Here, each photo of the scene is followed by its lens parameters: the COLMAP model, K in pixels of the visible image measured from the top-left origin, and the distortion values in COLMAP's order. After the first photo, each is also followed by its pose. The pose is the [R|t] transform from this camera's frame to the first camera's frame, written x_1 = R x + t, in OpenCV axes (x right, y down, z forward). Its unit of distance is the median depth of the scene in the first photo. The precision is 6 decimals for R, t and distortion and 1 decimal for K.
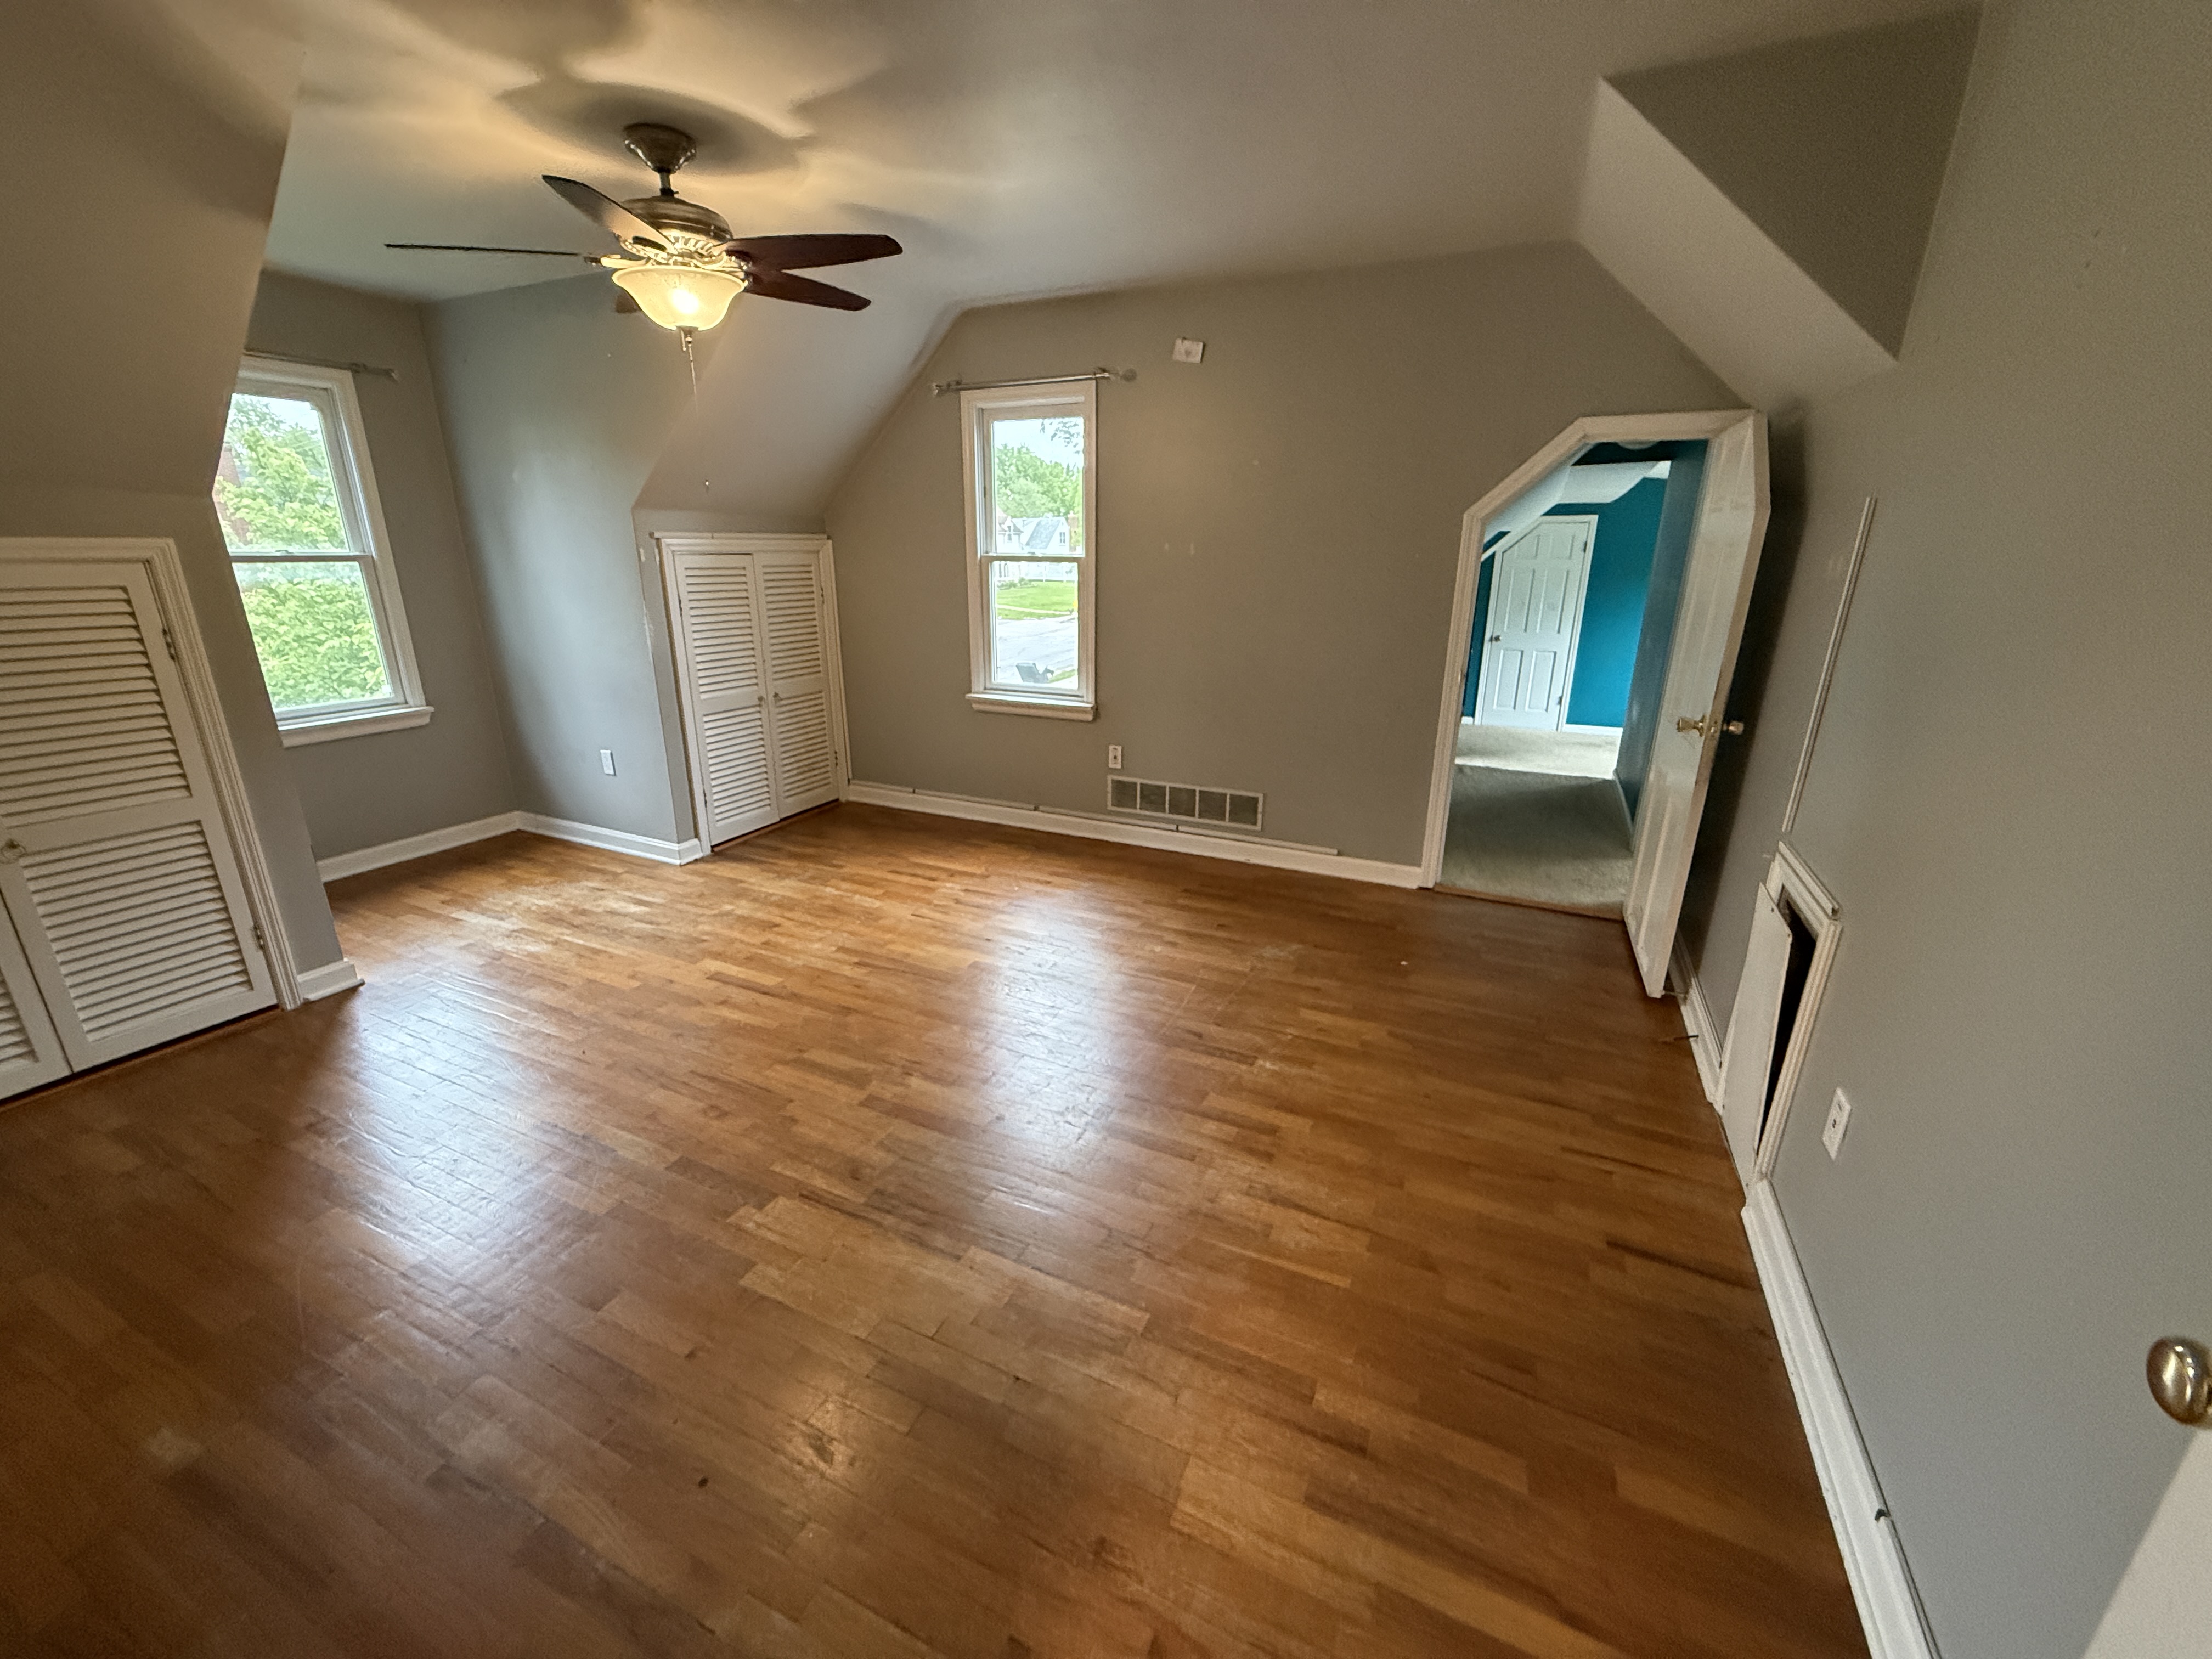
lens RADIAL K [[883.5, 0, 1104.7], [0, 883.5, 828.2], [0, 0, 1]] dist [0.000063, 0.000505]
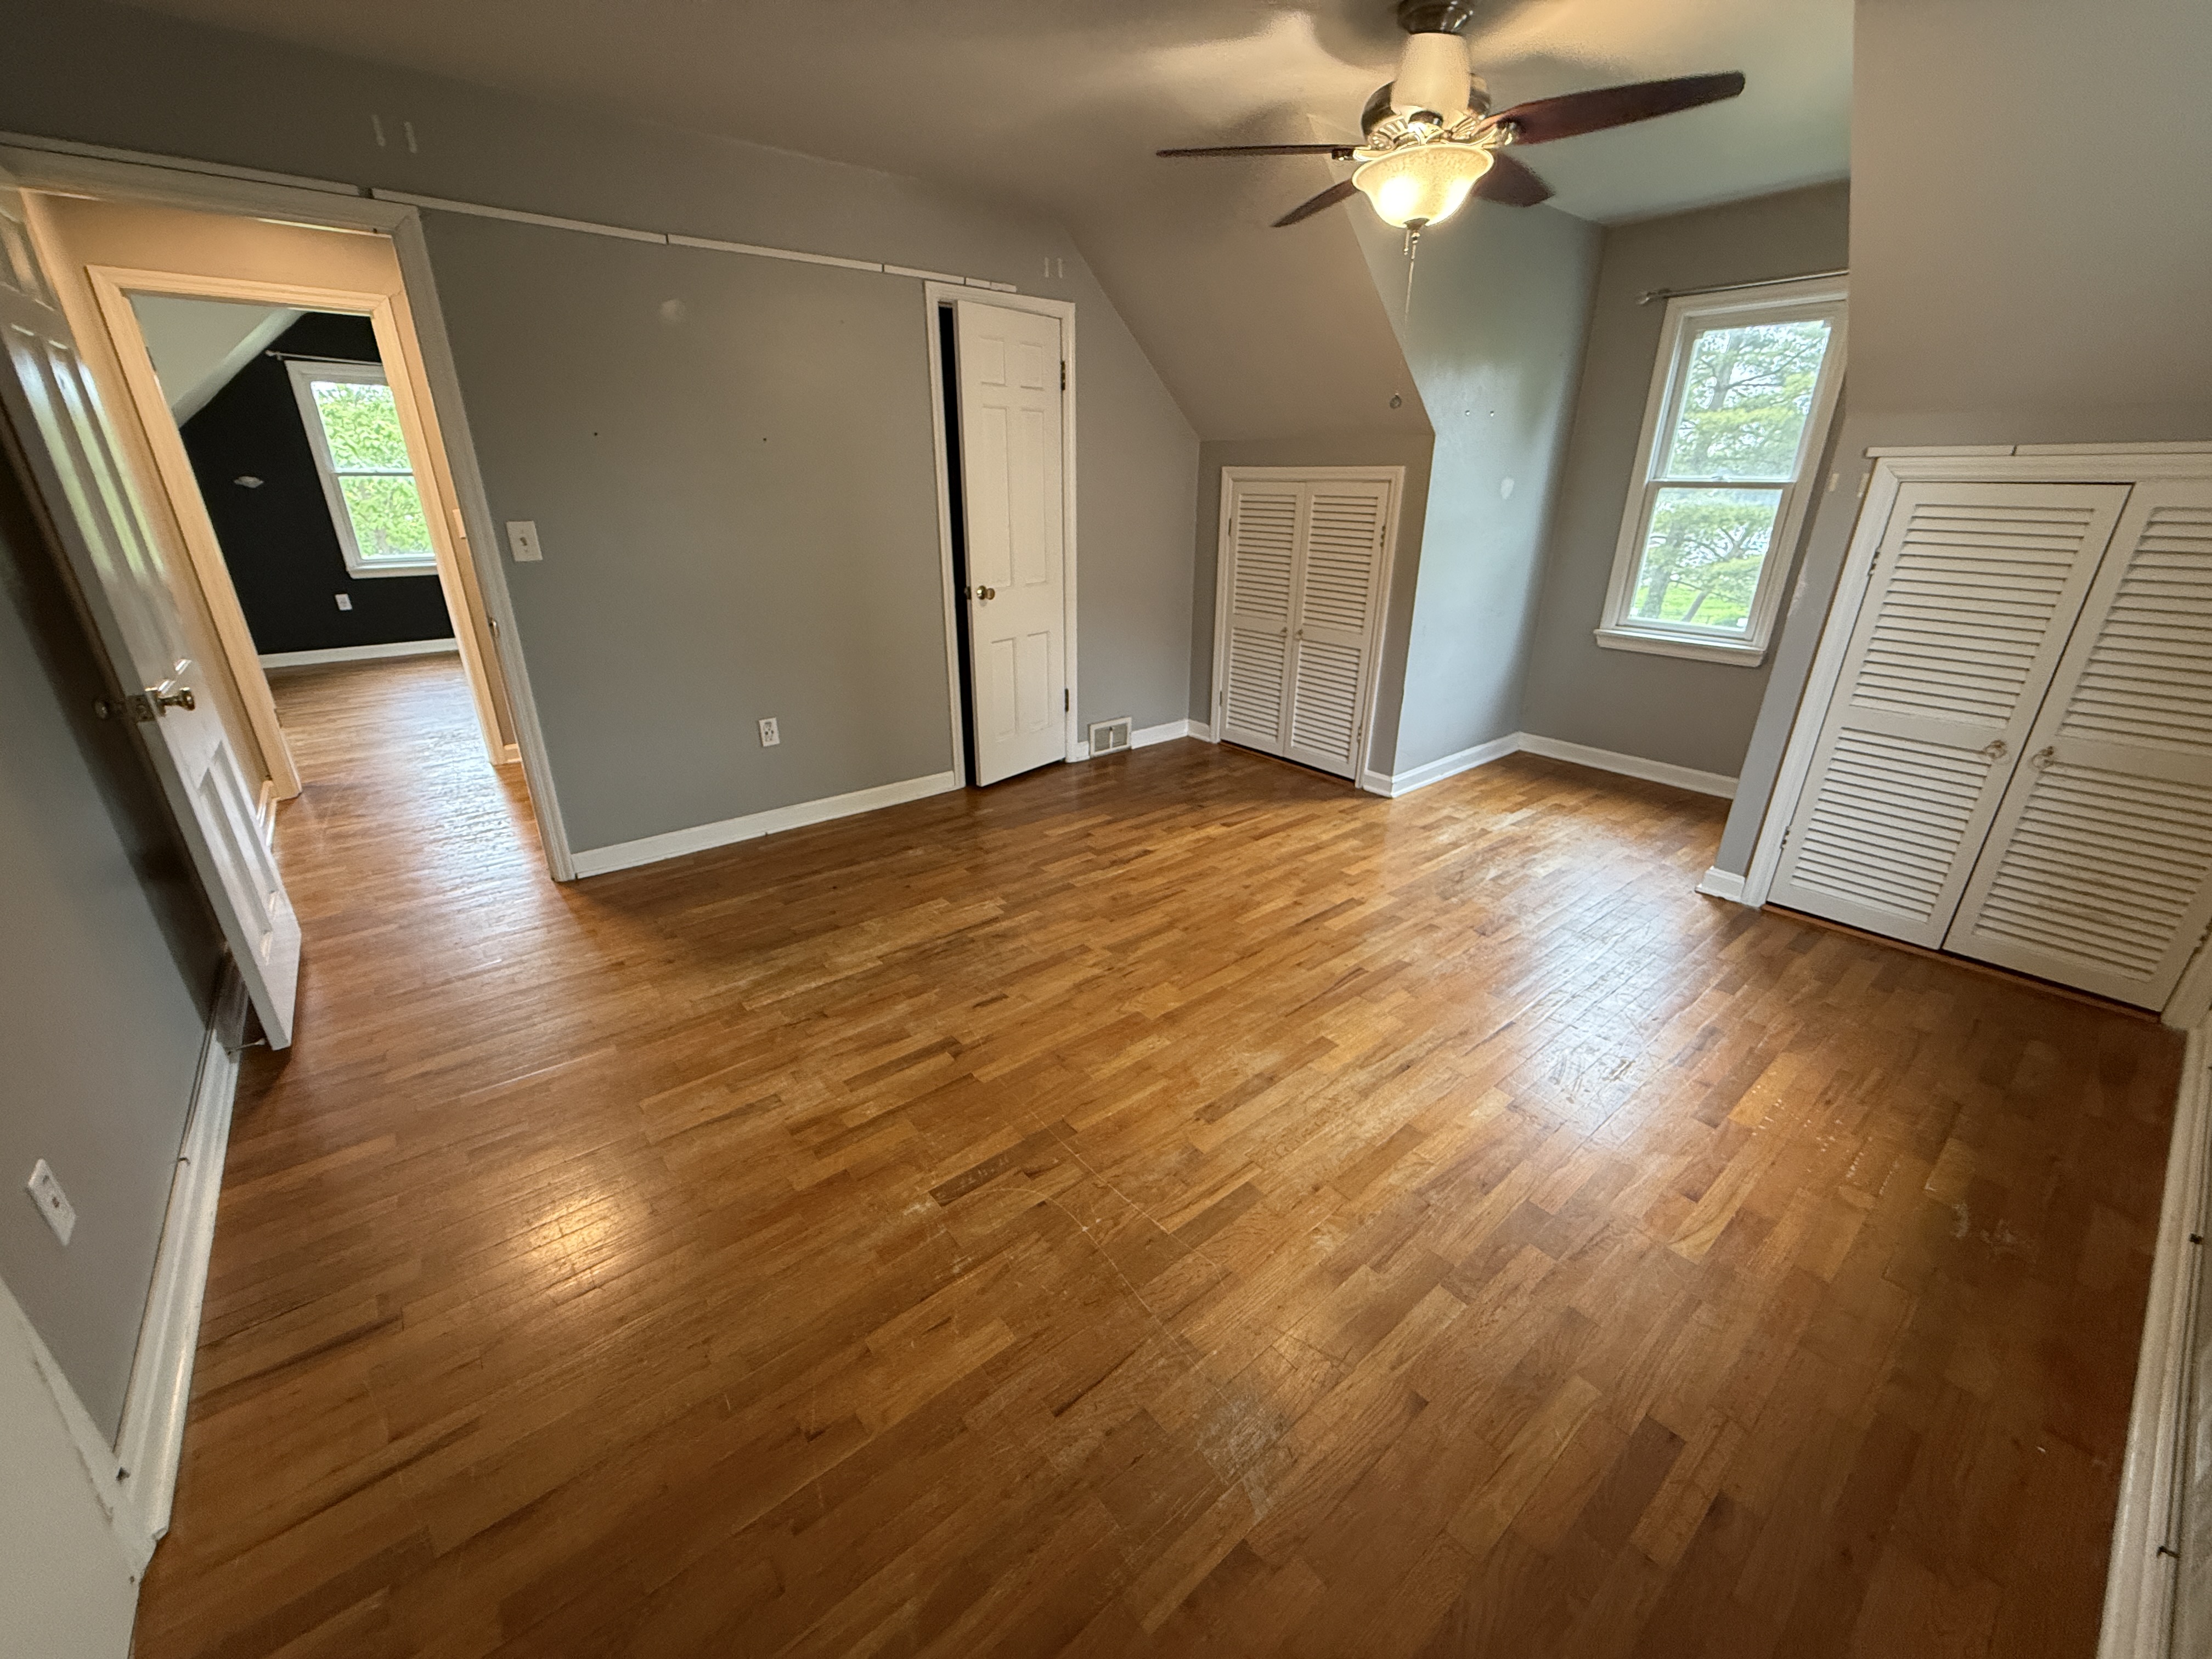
lens RADIAL K [[883.5, 0, 1092.9], [0, 883.5, 824.3], [0, 0, 1]] dist [0.000063, 0.000505]
pose [[-0.434936, 0.327628, -0.838744, 0.540871], [-0.277469, 0.837372, 0.470976, -0.317364], [0.856646, 0.437570, -0.273296, 1.029999]]
